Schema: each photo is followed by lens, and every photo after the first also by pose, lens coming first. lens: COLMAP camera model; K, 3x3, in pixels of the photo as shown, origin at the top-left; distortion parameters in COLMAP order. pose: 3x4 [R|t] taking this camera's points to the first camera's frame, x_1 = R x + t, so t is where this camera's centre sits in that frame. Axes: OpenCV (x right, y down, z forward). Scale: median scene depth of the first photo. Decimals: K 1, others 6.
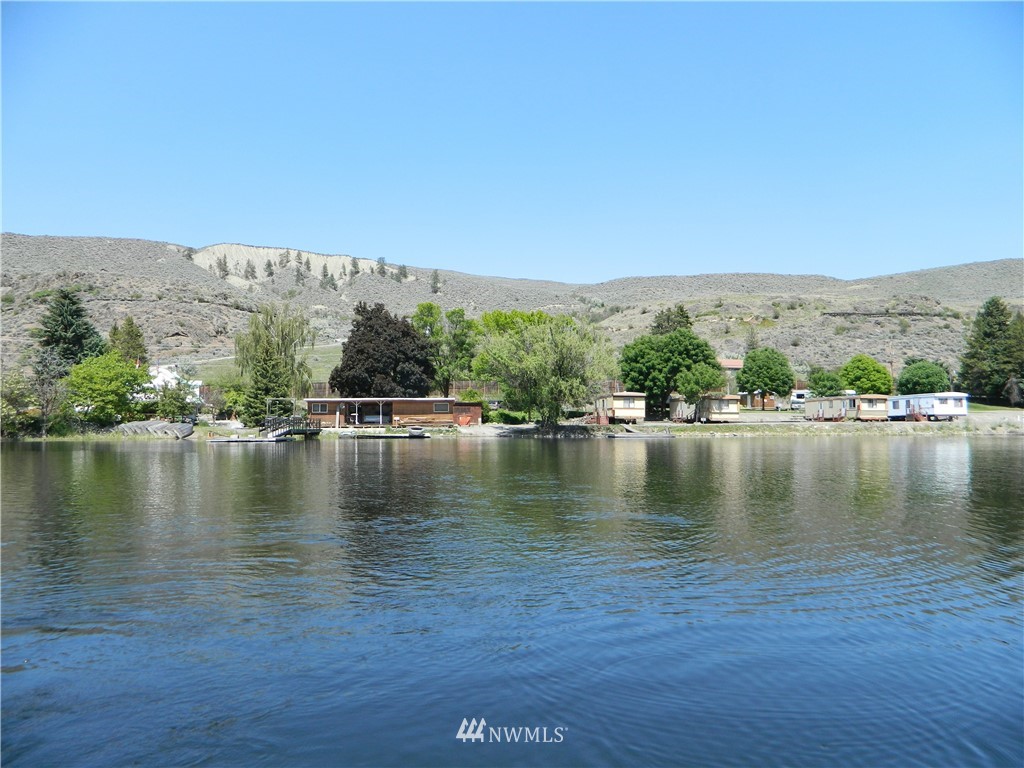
lens RADIAL K [[742.6, 0, 510.1], [0, 742.6, 377.6], [0, 0, 1]] dist [-0.001621, -0.001803]
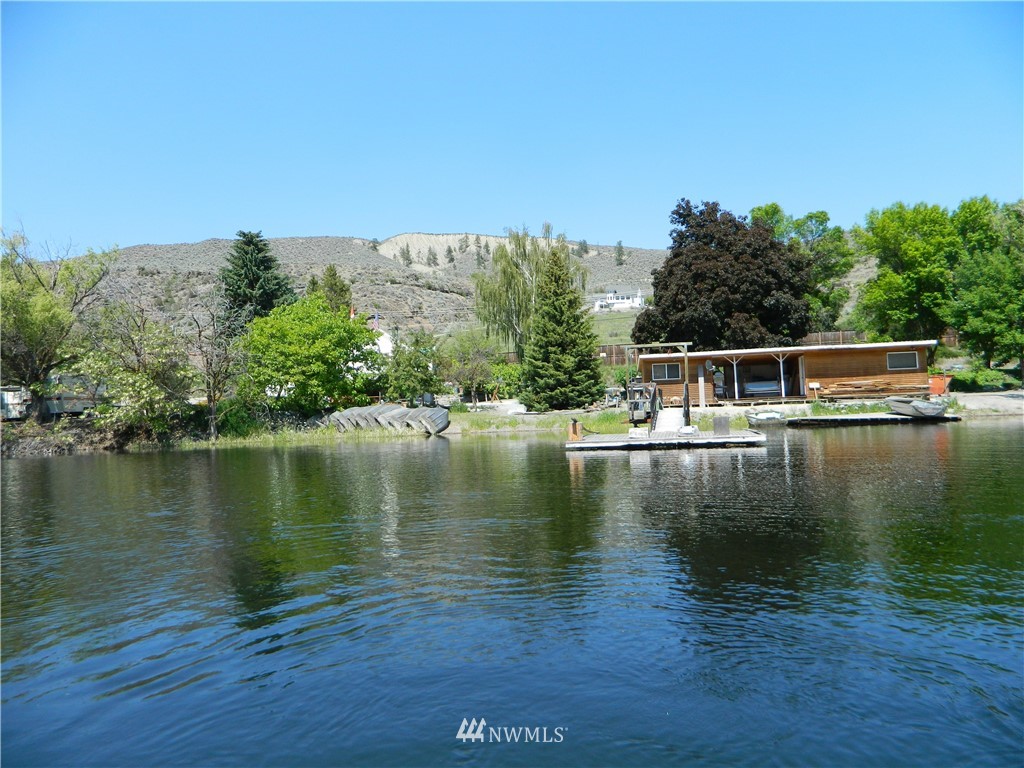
lens RADIAL K [[742.6, 0, 510.1], [0, 742.6, 377.6], [0, 0, 1]] dist [-0.001621, -0.001803]
pose [[0.972709, -0.042939, -0.228021, -0.218079], [0.048131, 0.998692, 0.017253, 0.027167], [0.226982, -0.027757, 0.973503, 0.396746]]
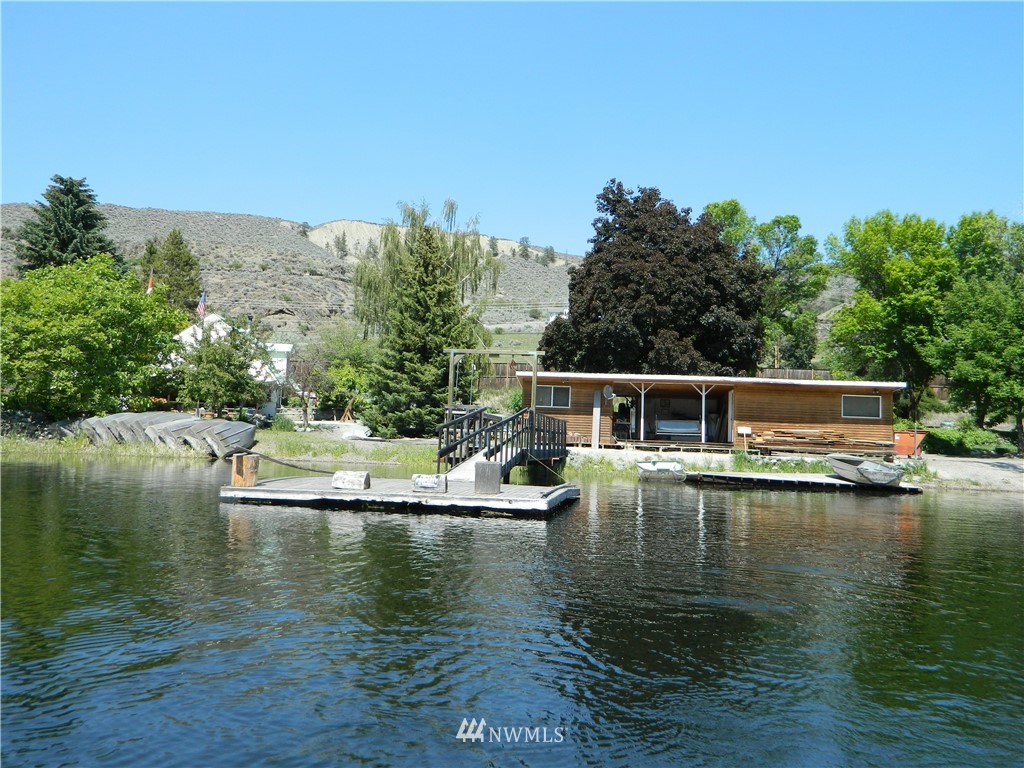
lens RADIAL K [[859.5, 0, 509.9], [0, 859.5, 378.5], [0, 0, 1]] dist [0.025227, -0.002040]
pose [[0.984823, 0.029731, -0.170997, -0.178143], [-0.031671, 0.999461, -0.008625, 0.031983], [0.170649, 0.013909, 0.985234, 0.477742]]
